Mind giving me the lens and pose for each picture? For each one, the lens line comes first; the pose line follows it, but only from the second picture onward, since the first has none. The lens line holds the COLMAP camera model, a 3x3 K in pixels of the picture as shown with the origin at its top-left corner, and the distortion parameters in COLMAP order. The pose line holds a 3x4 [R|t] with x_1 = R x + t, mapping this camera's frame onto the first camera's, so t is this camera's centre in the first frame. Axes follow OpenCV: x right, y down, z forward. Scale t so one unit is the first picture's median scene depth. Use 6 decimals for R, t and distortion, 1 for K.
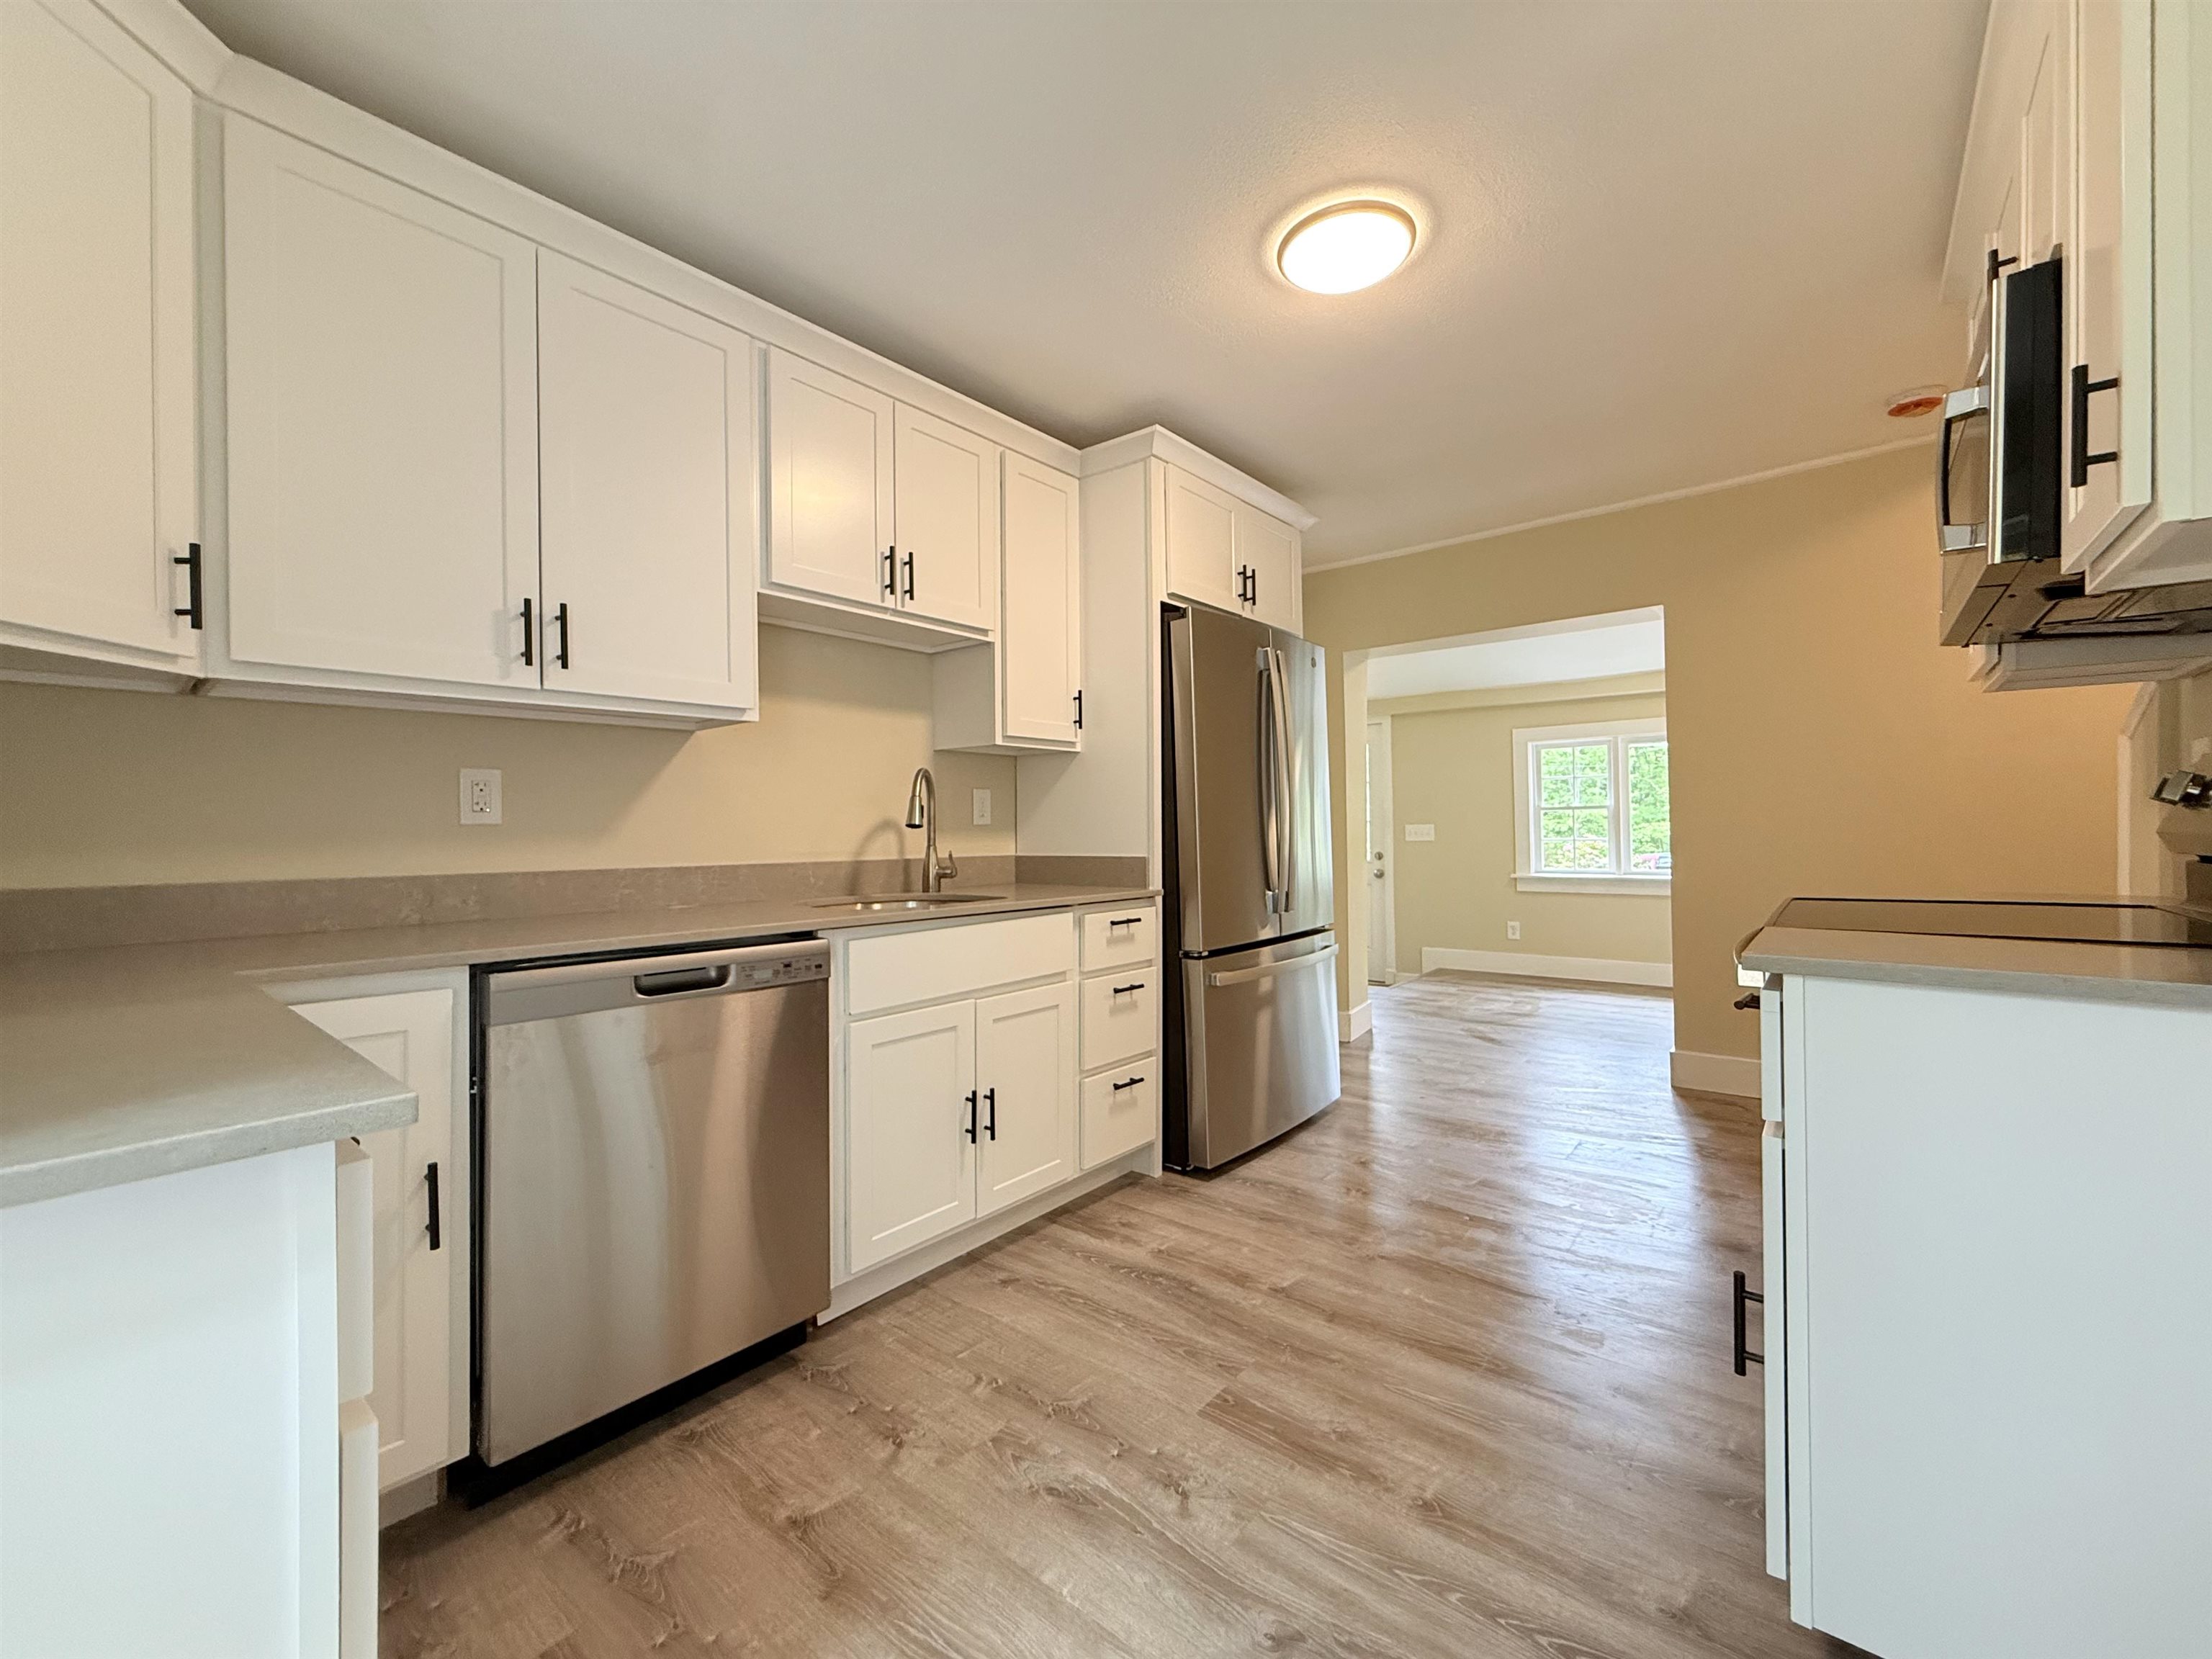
lens RADIAL K [[882.9, 0, 1102.8], [0, 882.9, 827.5], [0, 0, 1]] dist [0.000142, 0.000049]
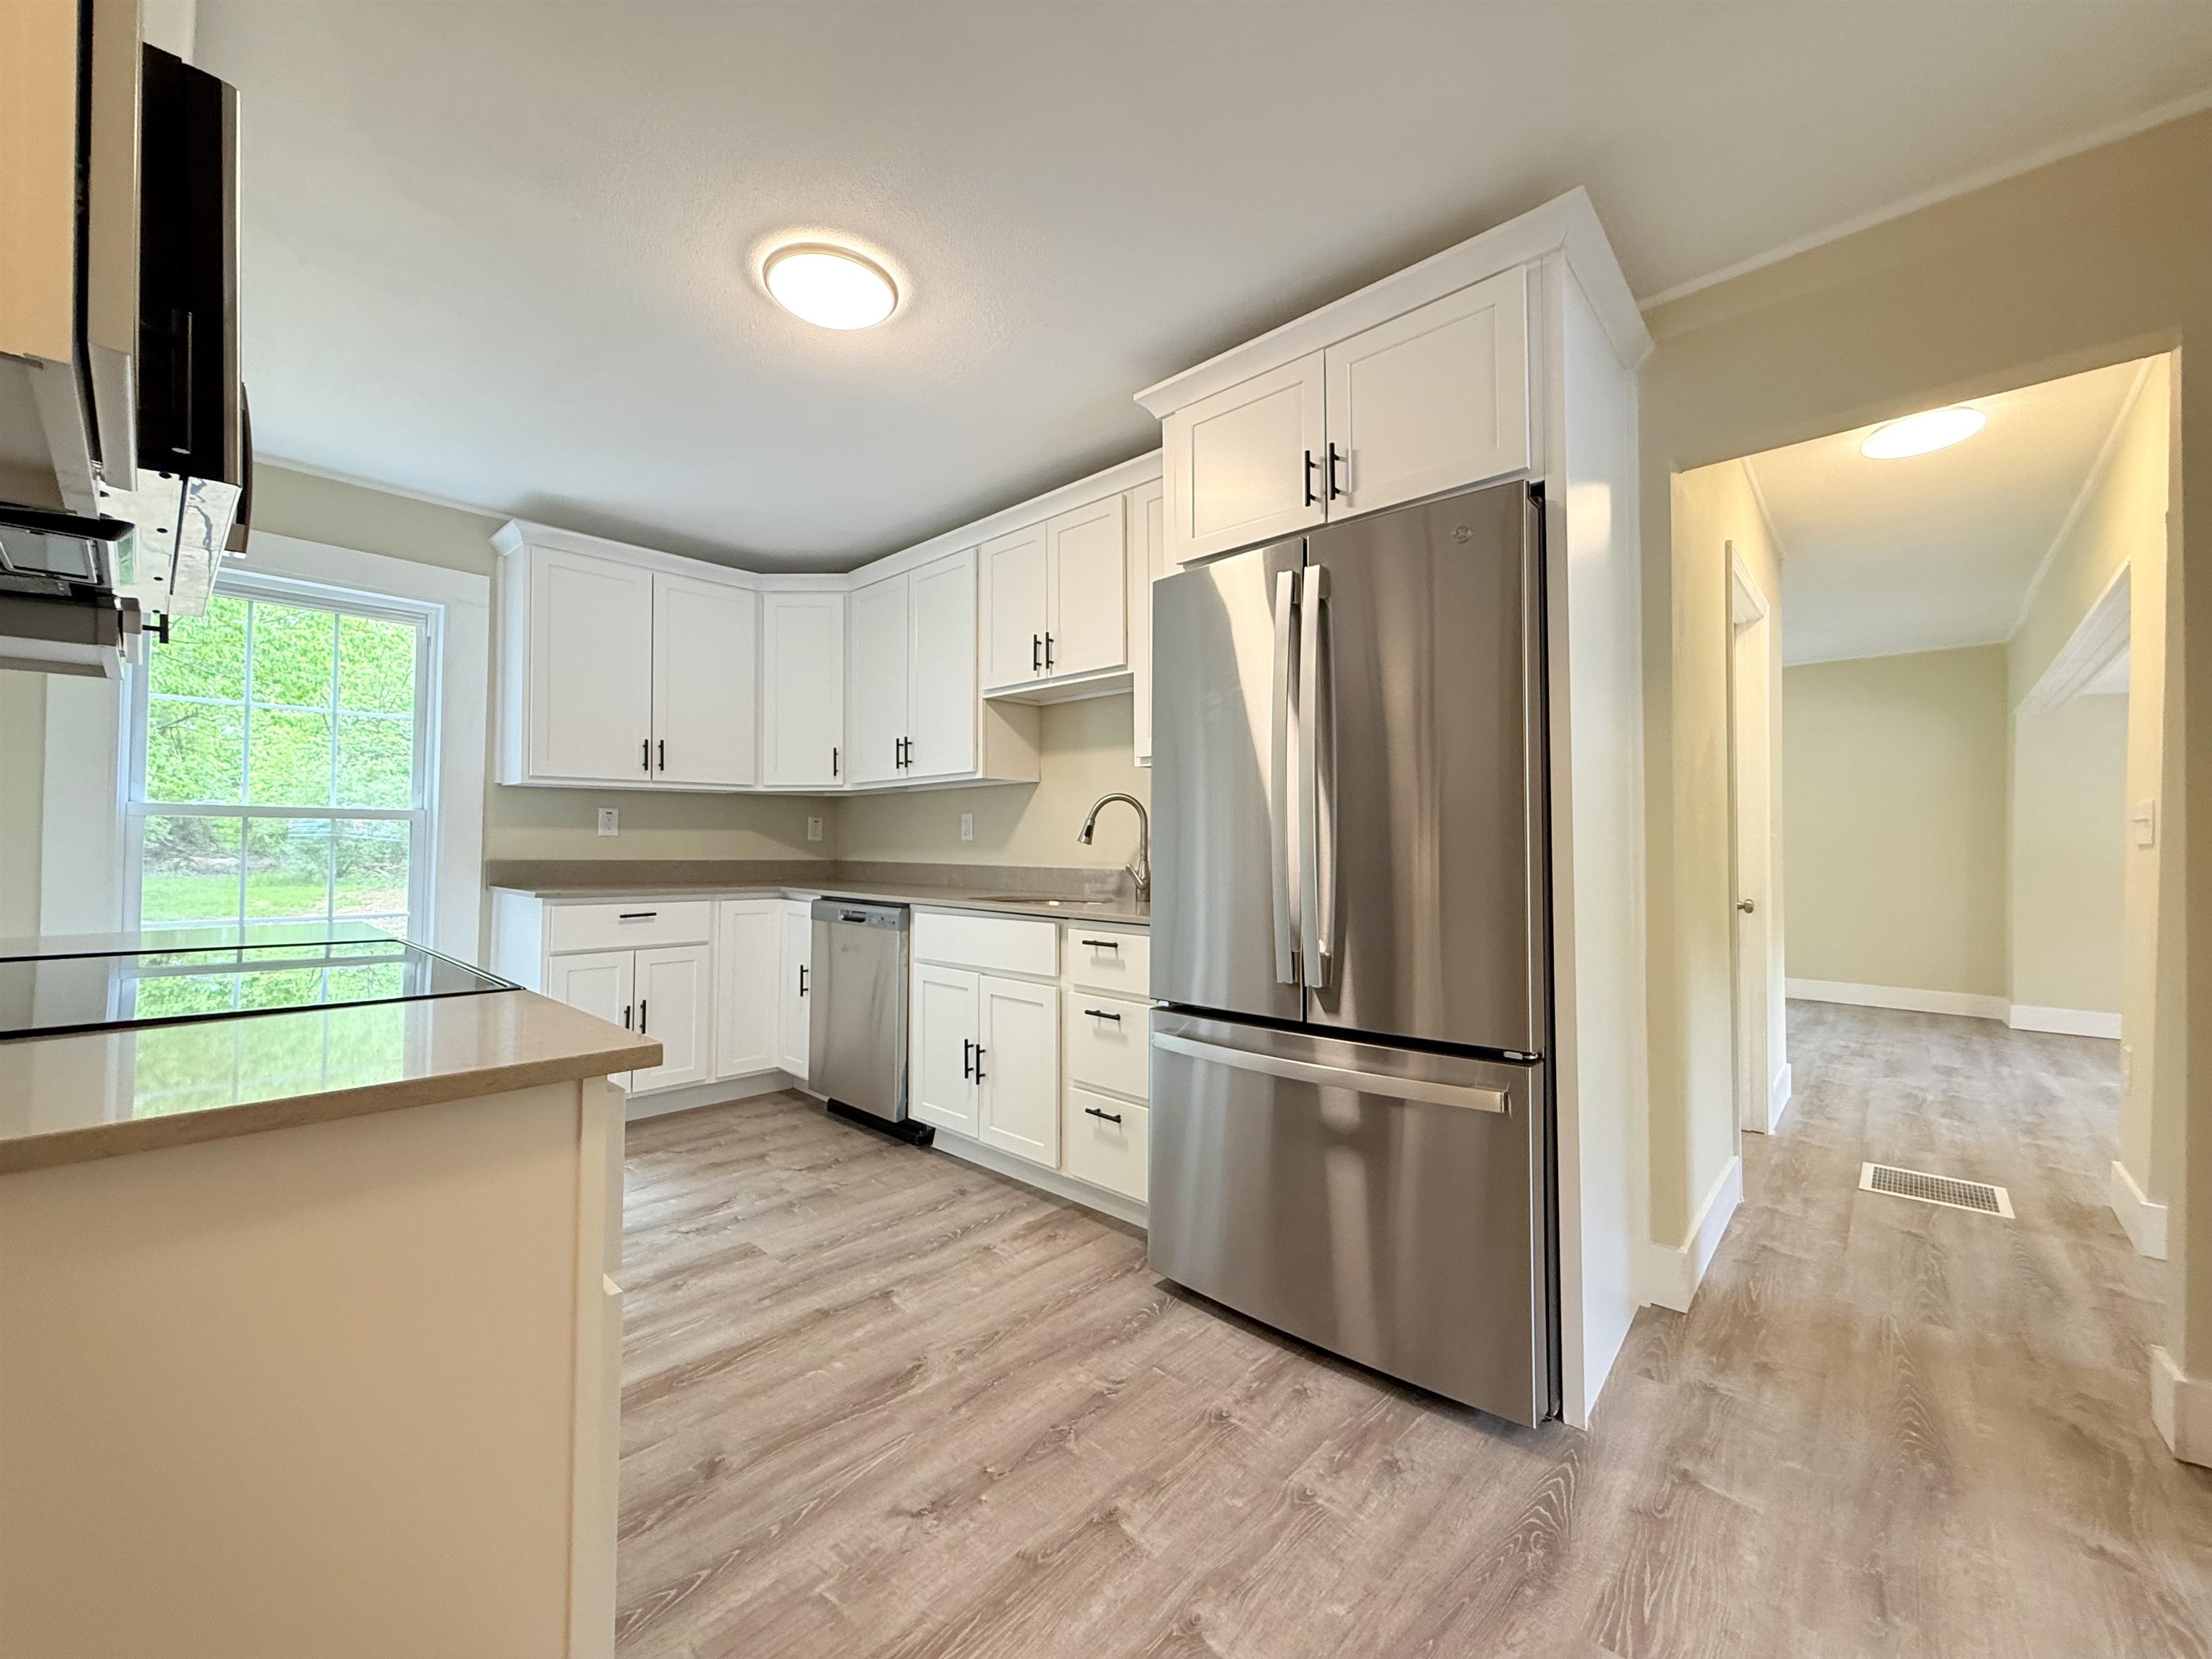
lens RADIAL K [[882.9, 0, 1103.7], [0, 882.9, 823.7], [0, 0, 1]] dist [0.000142, 0.000049]
pose [[-0.047154, -0.014581, -0.998781, 1.226119], [-0.001824, 0.999893, -0.014511, -0.013129], [0.998886, 0.001137, -0.047176, 1.299848]]
